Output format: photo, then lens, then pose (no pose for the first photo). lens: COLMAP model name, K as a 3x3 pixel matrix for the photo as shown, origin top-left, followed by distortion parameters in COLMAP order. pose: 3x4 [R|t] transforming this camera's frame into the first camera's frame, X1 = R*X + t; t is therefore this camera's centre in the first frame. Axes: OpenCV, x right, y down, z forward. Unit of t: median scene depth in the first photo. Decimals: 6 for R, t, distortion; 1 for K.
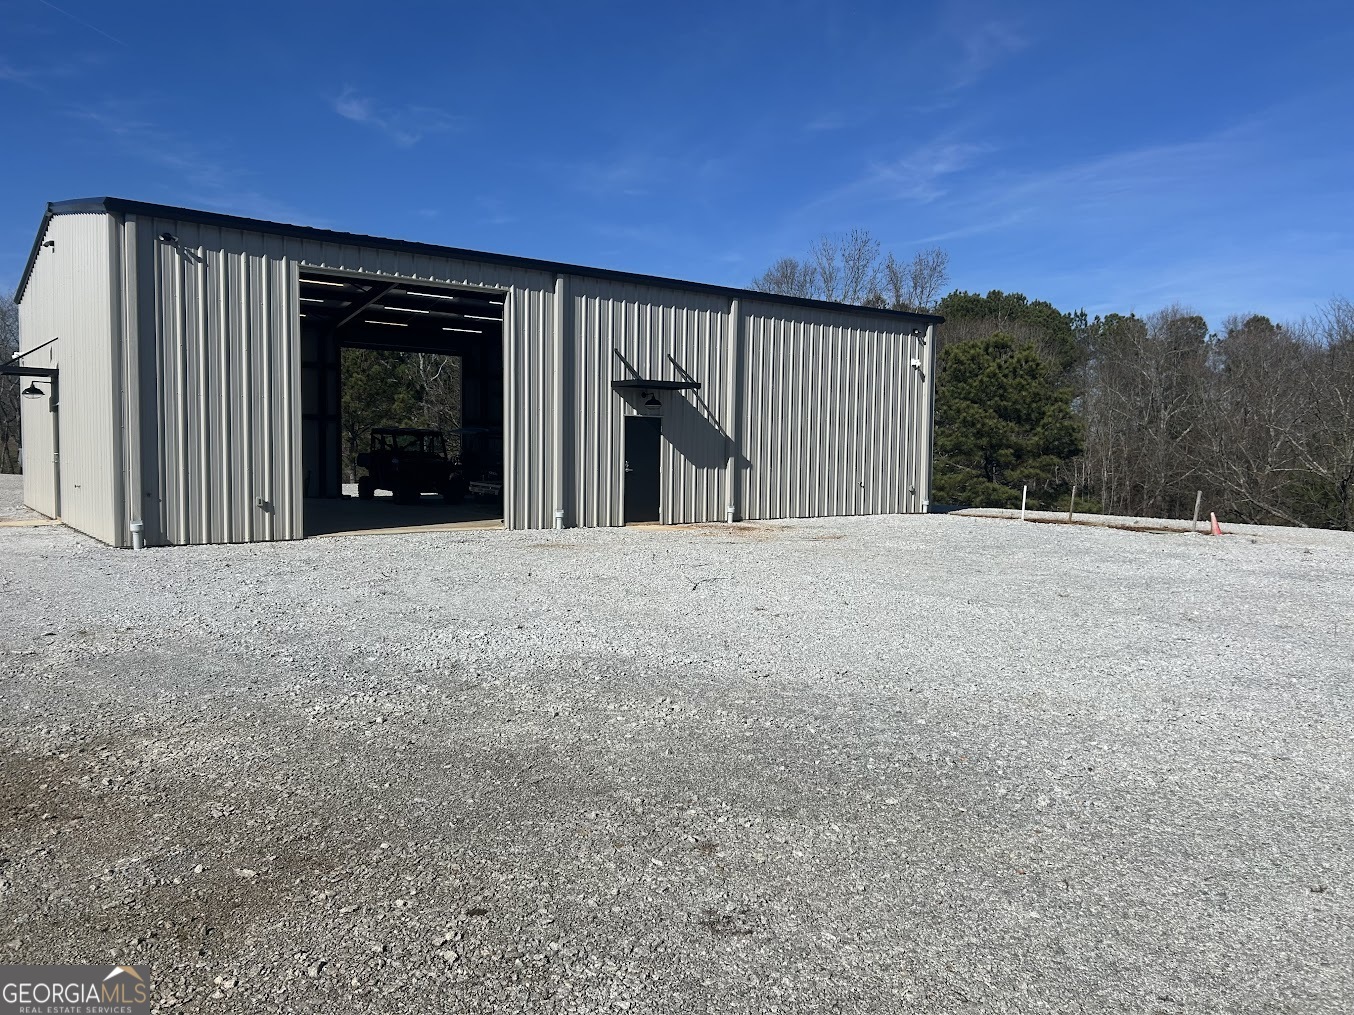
lens RADIAL K [[984.2, 0, 675.8], [0, 984.2, 509.5], [0, 0, 1]] dist [0.001734, 0.000654]
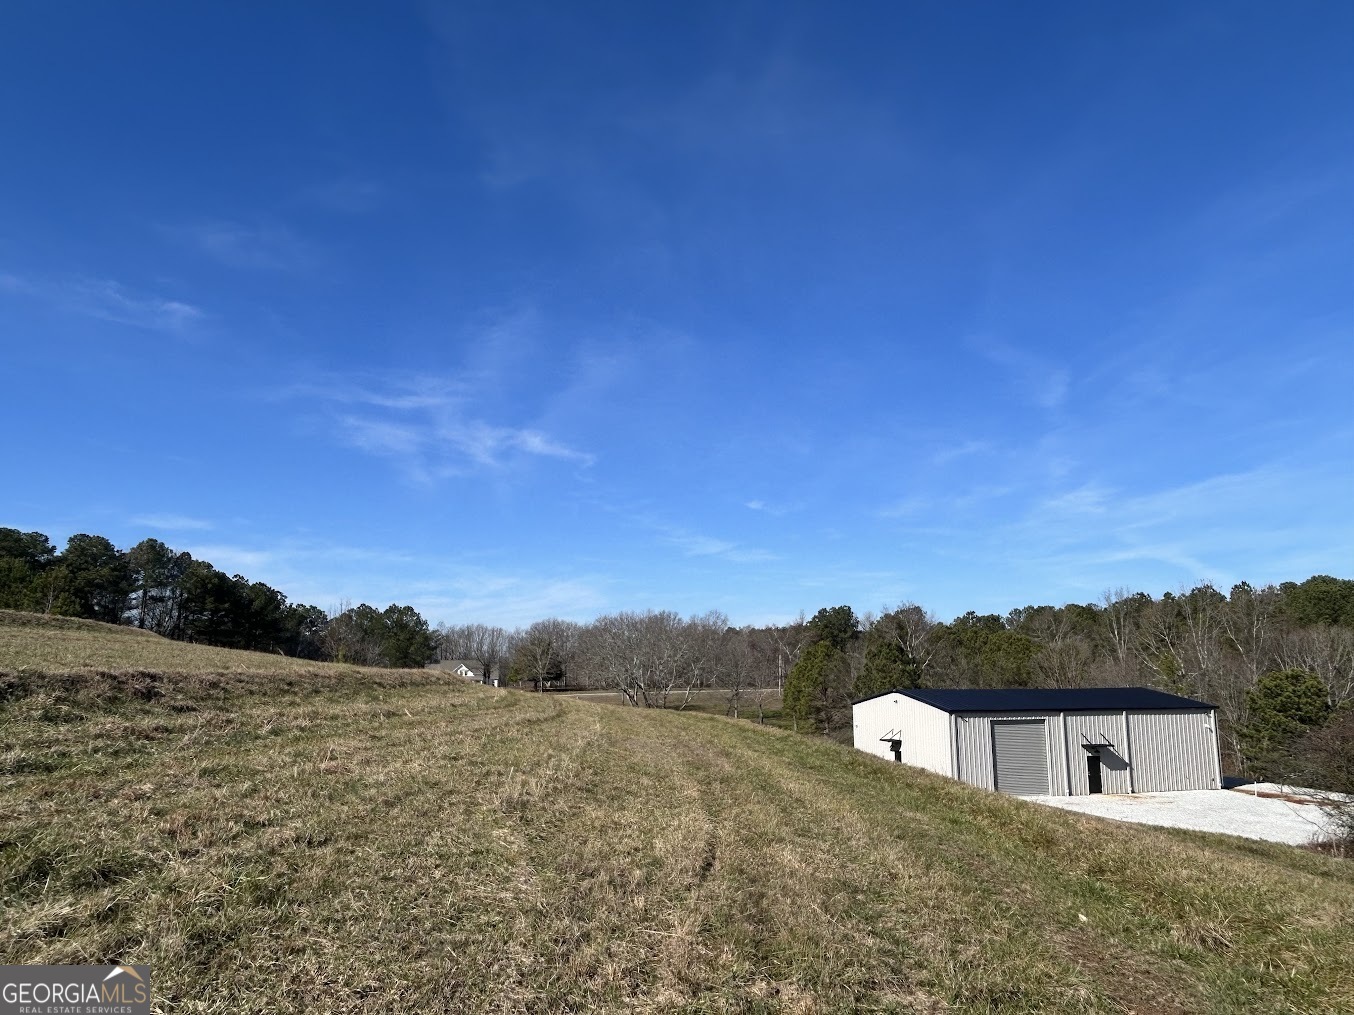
lens RADIAL K [[900.5, 0, 680.6], [0, 900.5, 510.0], [0, 0, 1]] dist [-0.023444, 0.000810]
pose [[0.920678, -0.080853, -0.381858, -0.093531], [-0.012795, 0.971533, -0.236558, -0.168589], [0.390114, 0.222680, 0.893434, -2.106491]]
